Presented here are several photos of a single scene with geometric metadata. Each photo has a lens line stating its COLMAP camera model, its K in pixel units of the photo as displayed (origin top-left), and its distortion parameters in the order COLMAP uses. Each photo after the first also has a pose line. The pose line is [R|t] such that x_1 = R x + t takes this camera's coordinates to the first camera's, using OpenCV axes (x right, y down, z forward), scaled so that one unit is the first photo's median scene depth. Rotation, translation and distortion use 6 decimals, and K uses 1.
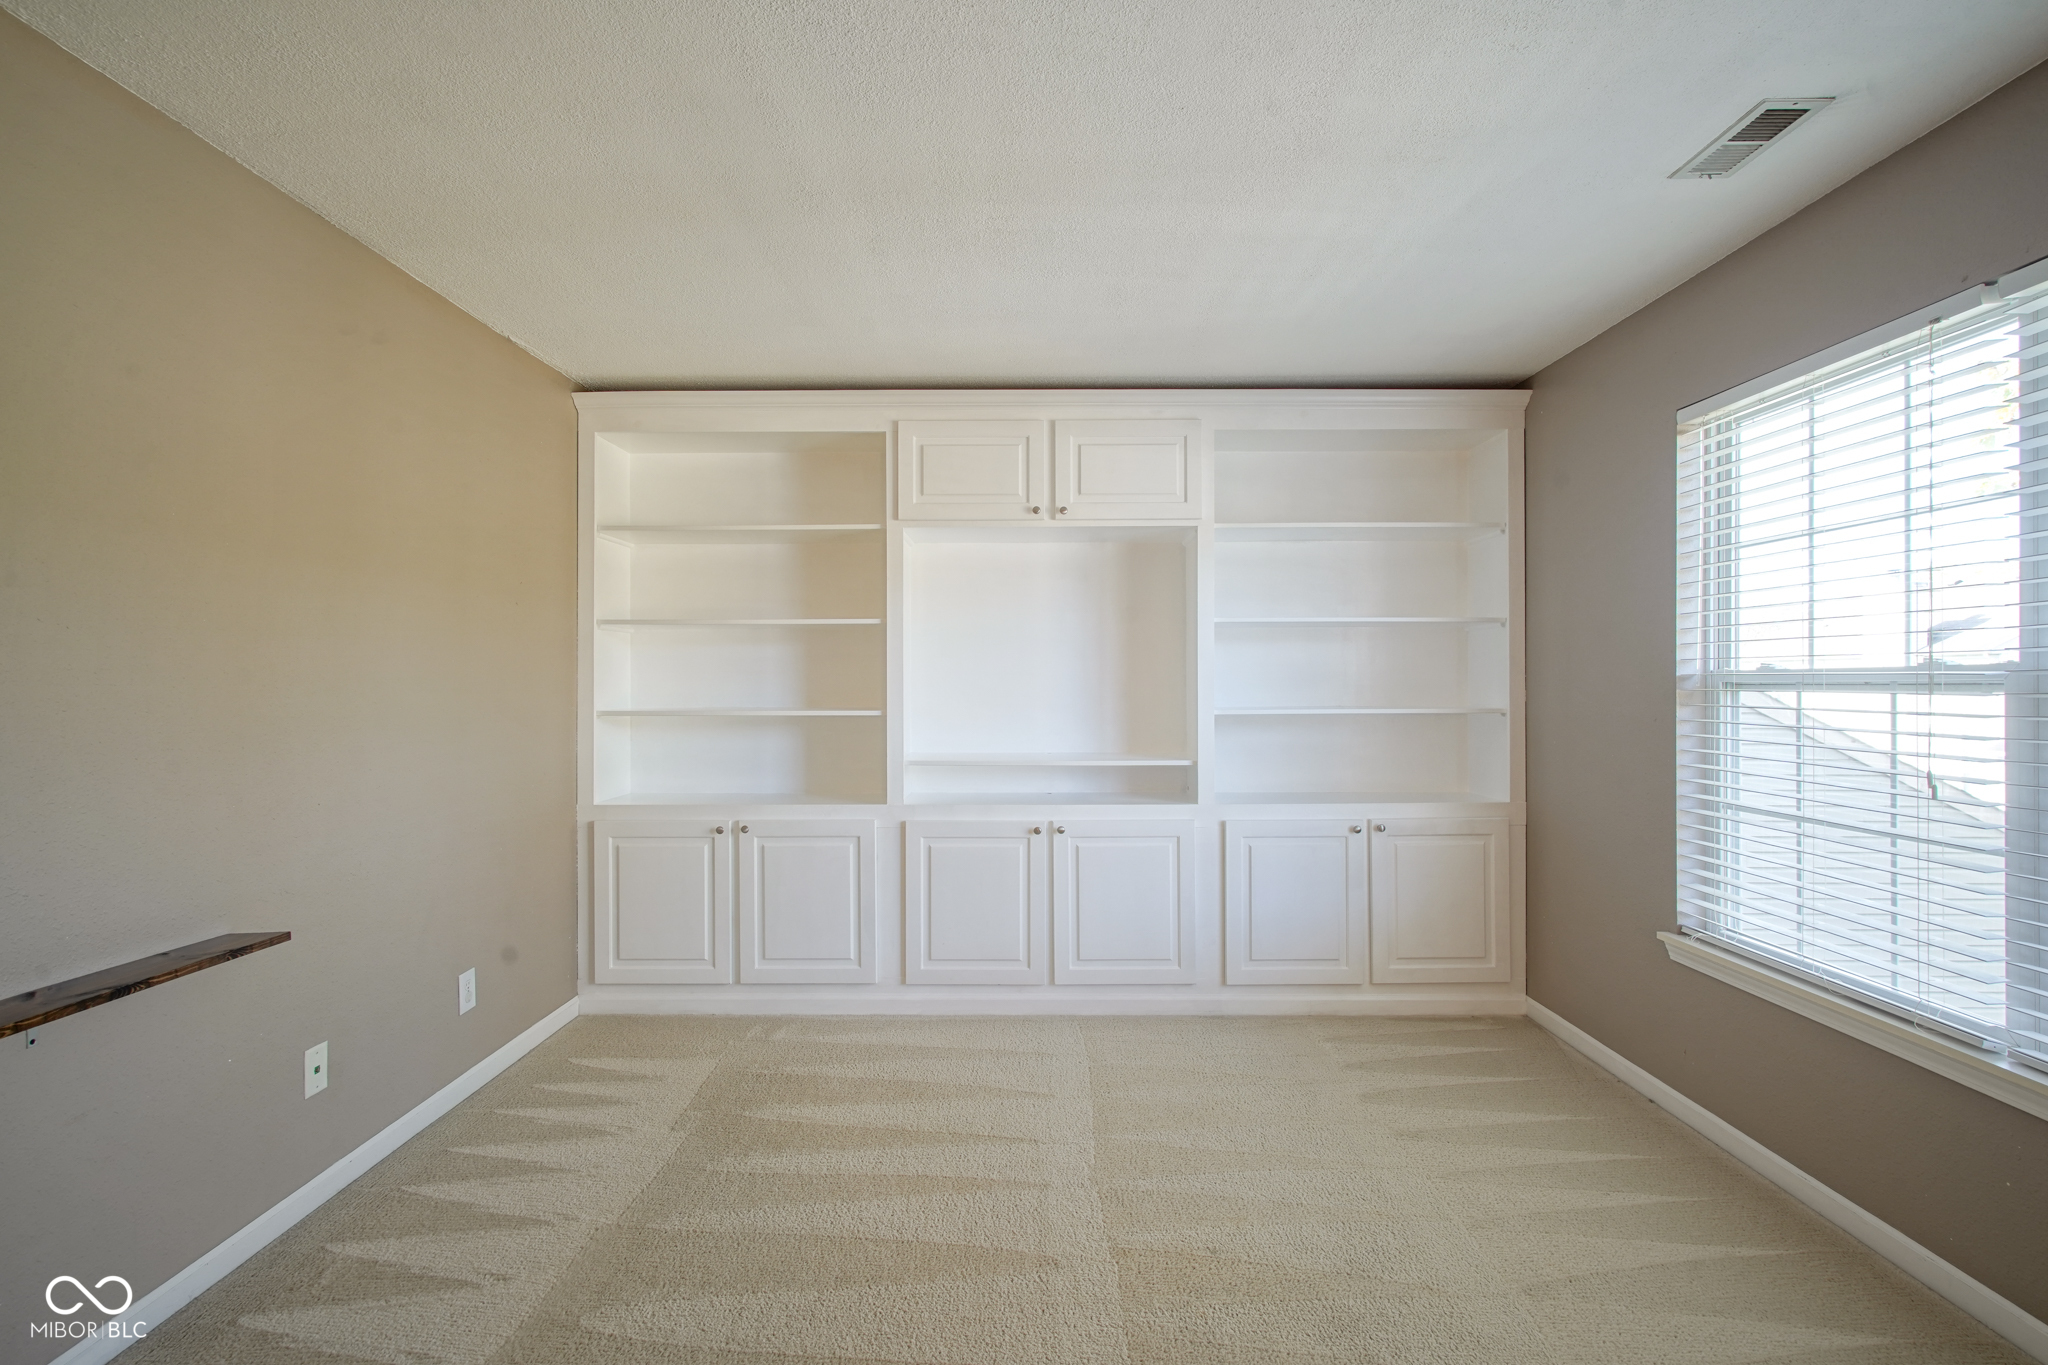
lens RADIAL K [[929.6, 0, 1020.0], [0, 929.6, 689.3], [0, 0, 1]] dist [-0.002859, 0.001513]
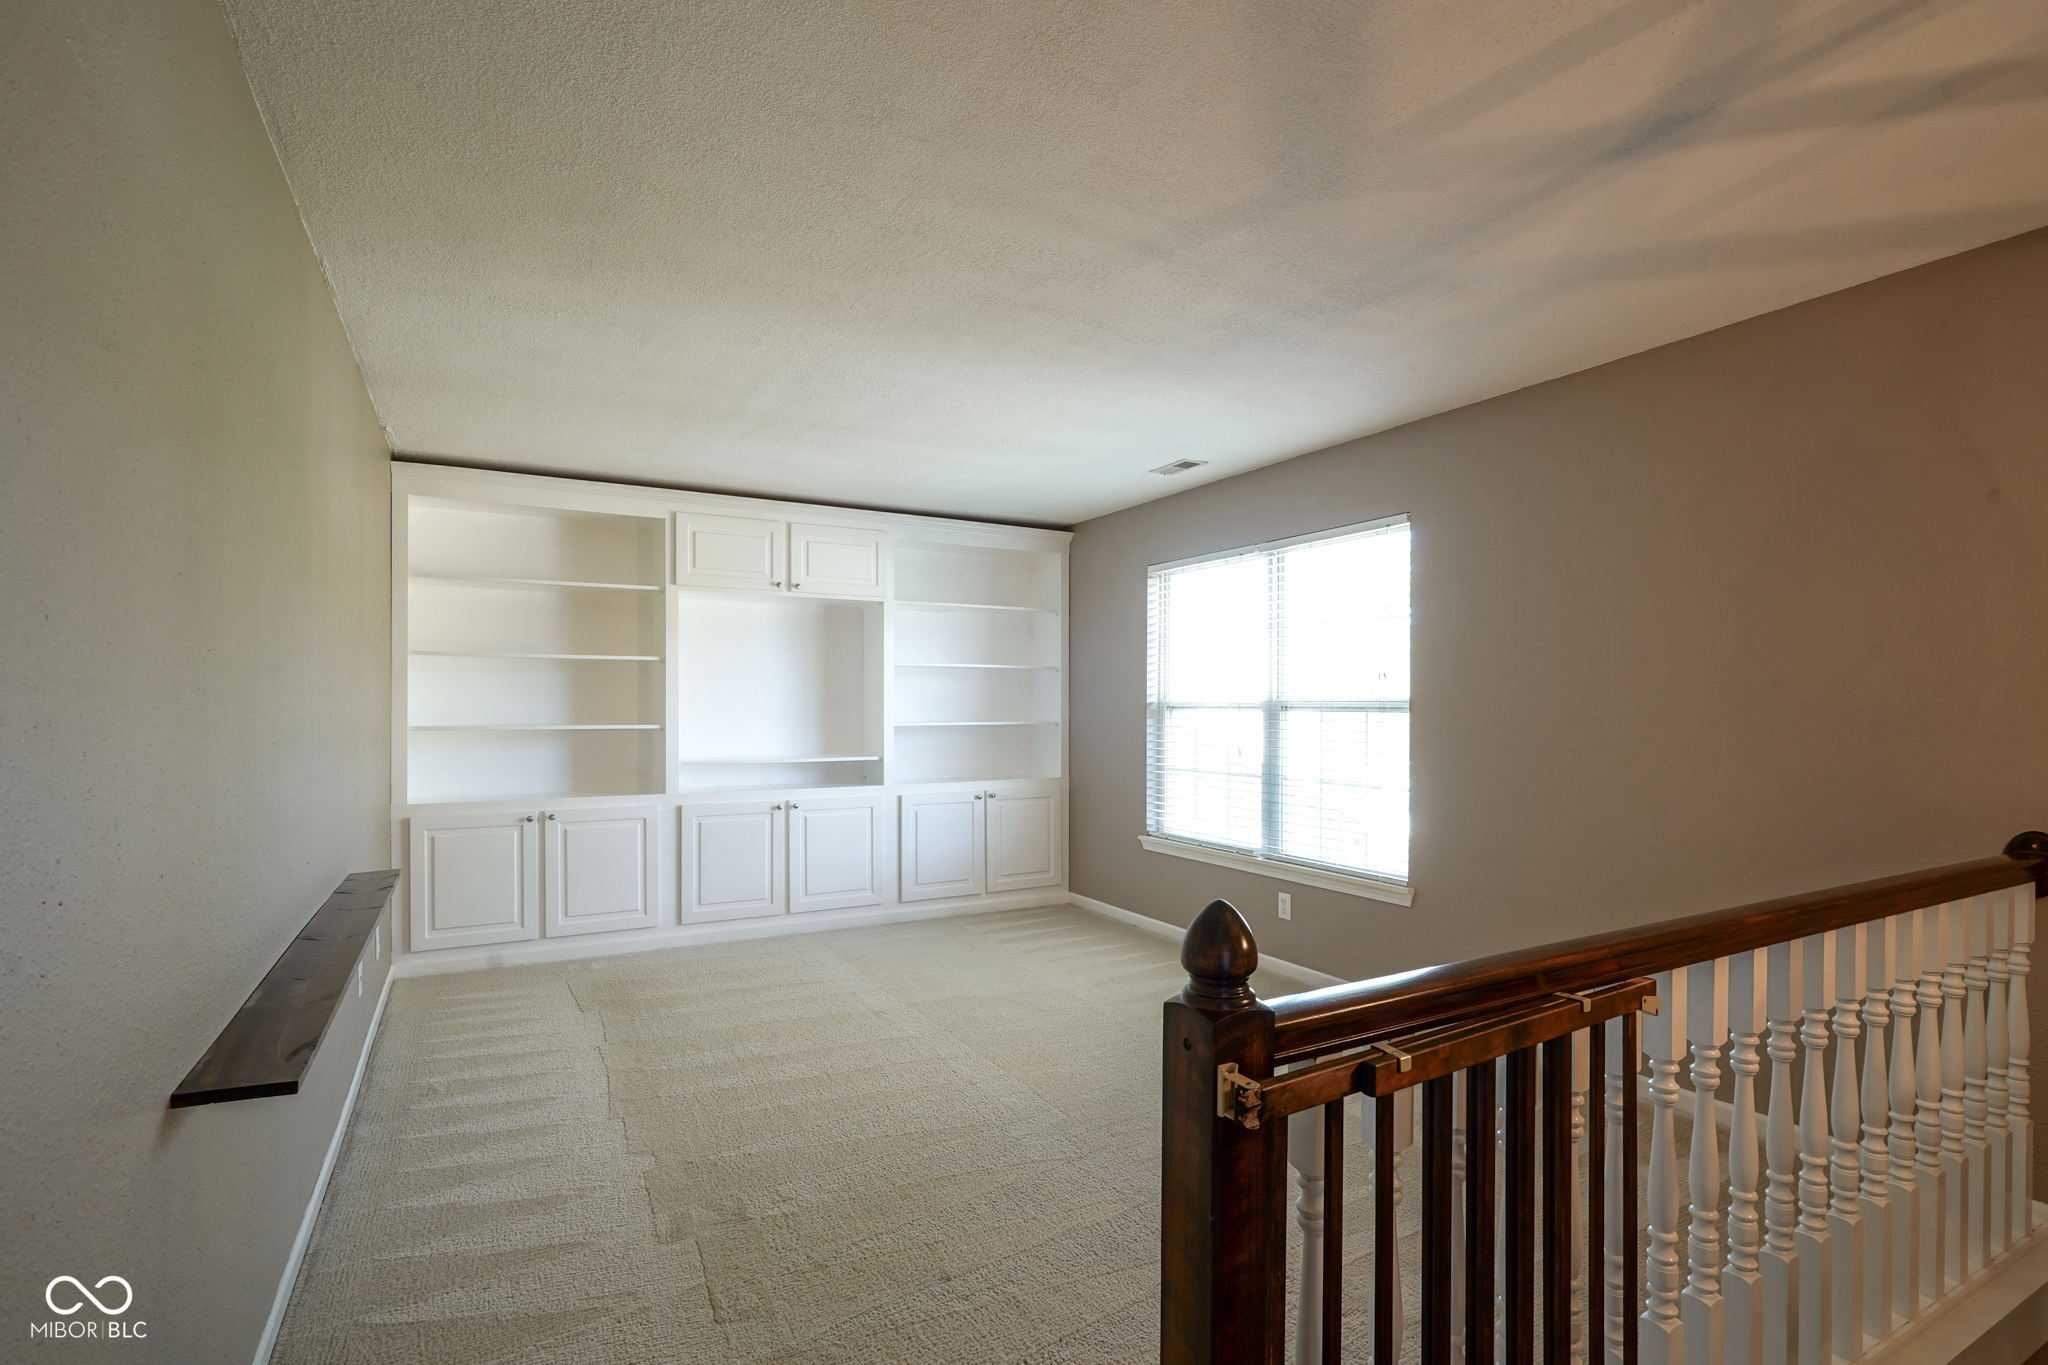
lens RADIAL K [[929.6, 0, 981.2], [0, 929.6, 723.8], [0, 0, 1]] dist [-0.002859, 0.001513]
pose [[0.894046, -0.004932, 0.447947, -0.344344], [-0.001357, 0.999905, 0.013717, 0.002471], [-0.447973, -0.012871, 0.893955, -0.424089]]
